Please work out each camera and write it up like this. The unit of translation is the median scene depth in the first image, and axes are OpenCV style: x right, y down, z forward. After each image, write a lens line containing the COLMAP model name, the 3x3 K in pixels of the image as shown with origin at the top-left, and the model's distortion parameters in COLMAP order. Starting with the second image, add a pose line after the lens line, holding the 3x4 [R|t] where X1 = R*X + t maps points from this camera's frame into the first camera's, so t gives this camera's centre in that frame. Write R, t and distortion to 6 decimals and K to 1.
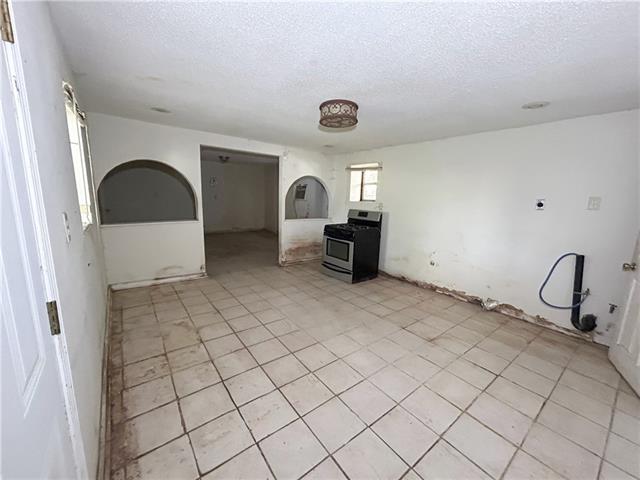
lens RADIAL K [[259.3, 0, 318.9], [0, 259.3, 240.1], [0, 0, 1]] dist [0.000459, 0.000331]
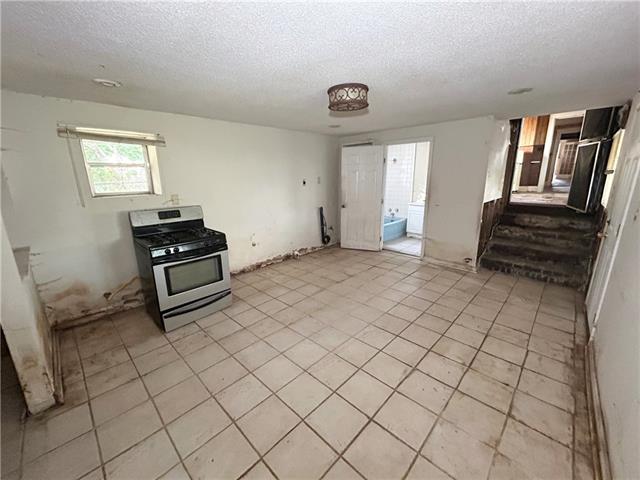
lens RADIAL K [[259.3, 0, 318.9], [0, 259.3, 240.1], [0, 0, 1]] dist [0.000459, 0.000331]
pose [[-0.158676, -0.264053, 0.951366, -0.656471], [0.181708, 0.939305, 0.291012, -0.202492], [-0.970466, 0.219047, -0.101065, 0.909991]]
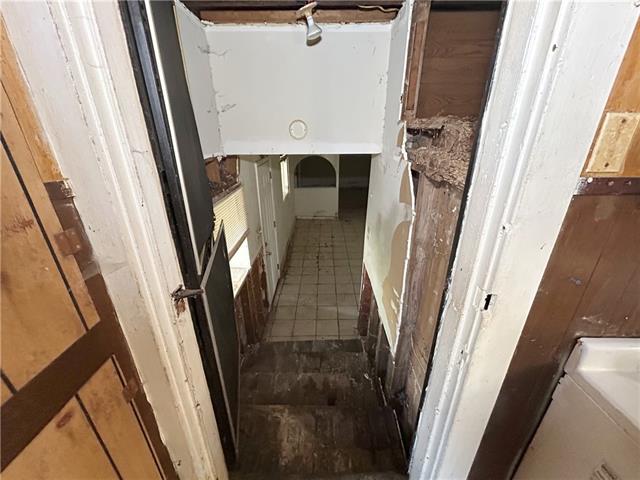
lens RADIAL K [[259.3, 0, 318.9], [0, 259.3, 240.1], [0, 0, 1]] dist [0.000459, 0.000331]
pose [[0.786830, 0.205656, -0.581898, 0.612161], [-0.077865, 0.968393, 0.236965, -0.152271], [0.612239, -0.141141, 0.777973, -0.564140]]
